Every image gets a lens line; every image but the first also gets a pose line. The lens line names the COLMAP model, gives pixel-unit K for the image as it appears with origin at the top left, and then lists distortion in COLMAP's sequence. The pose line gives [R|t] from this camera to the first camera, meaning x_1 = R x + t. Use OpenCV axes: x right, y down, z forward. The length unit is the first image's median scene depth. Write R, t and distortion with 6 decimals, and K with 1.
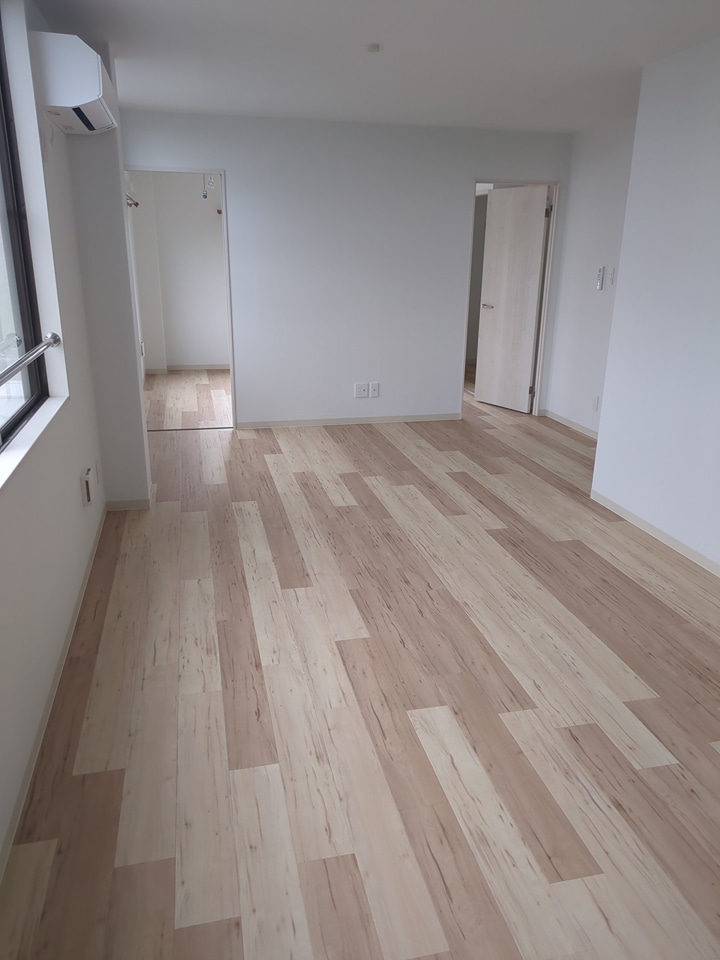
lens RADIAL K [[718.1, 0, 356.0], [0, 718.1, 481.6], [0, 0, 1]] dist [0.061881, -0.039766]
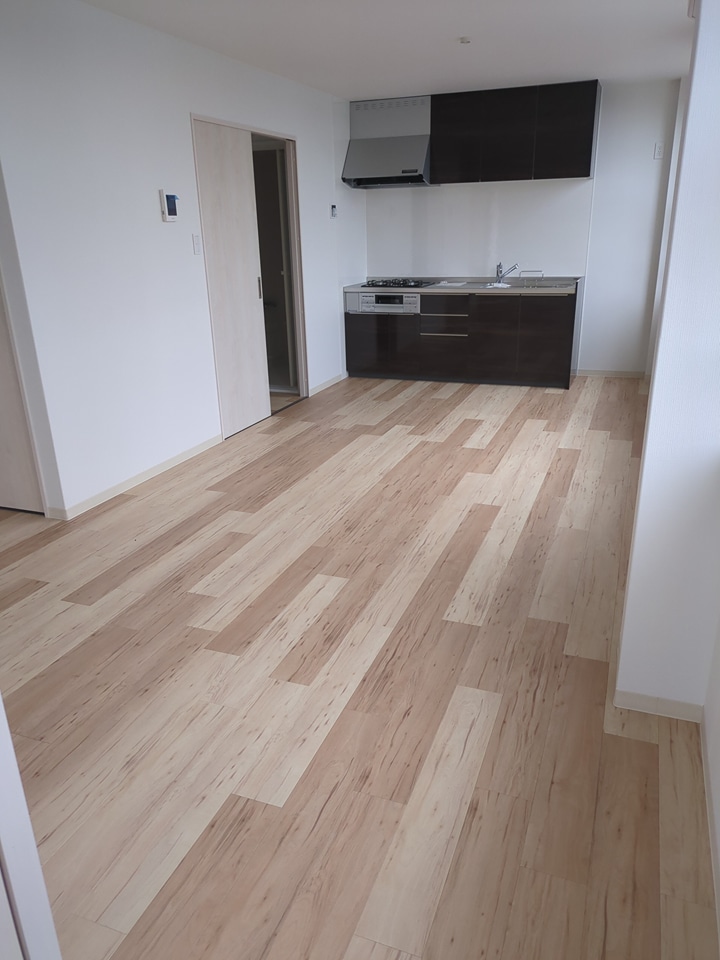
lens RADIAL K [[718.1, 0, 358.7], [0, 718.1, 481.4], [0, 0, 1]] dist [0.061881, -0.039766]
pose [[-0.829561, -0.183261, 0.527489, -0.450505], [0.182842, 0.803402, 0.566669, -0.505661], [-0.527634, 0.566534, -0.632963, 1.601904]]
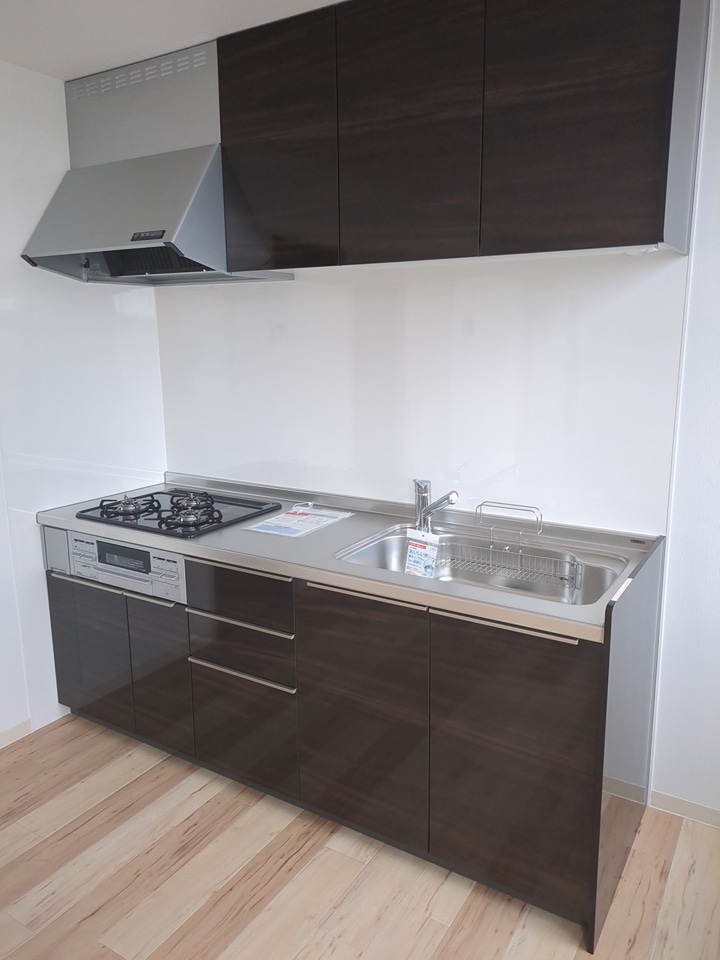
lens RADIAL K [[718.1, 0, 358.5], [0, 718.1, 478.4], [0, 0, 1]] dist [0.061881, -0.039766]
pose [[-0.706688, -0.148778, 0.691706, -0.149739], [0.220938, 0.882350, 0.415506, -0.188750], [-0.672145, 0.446457, -0.590675, 0.551331]]
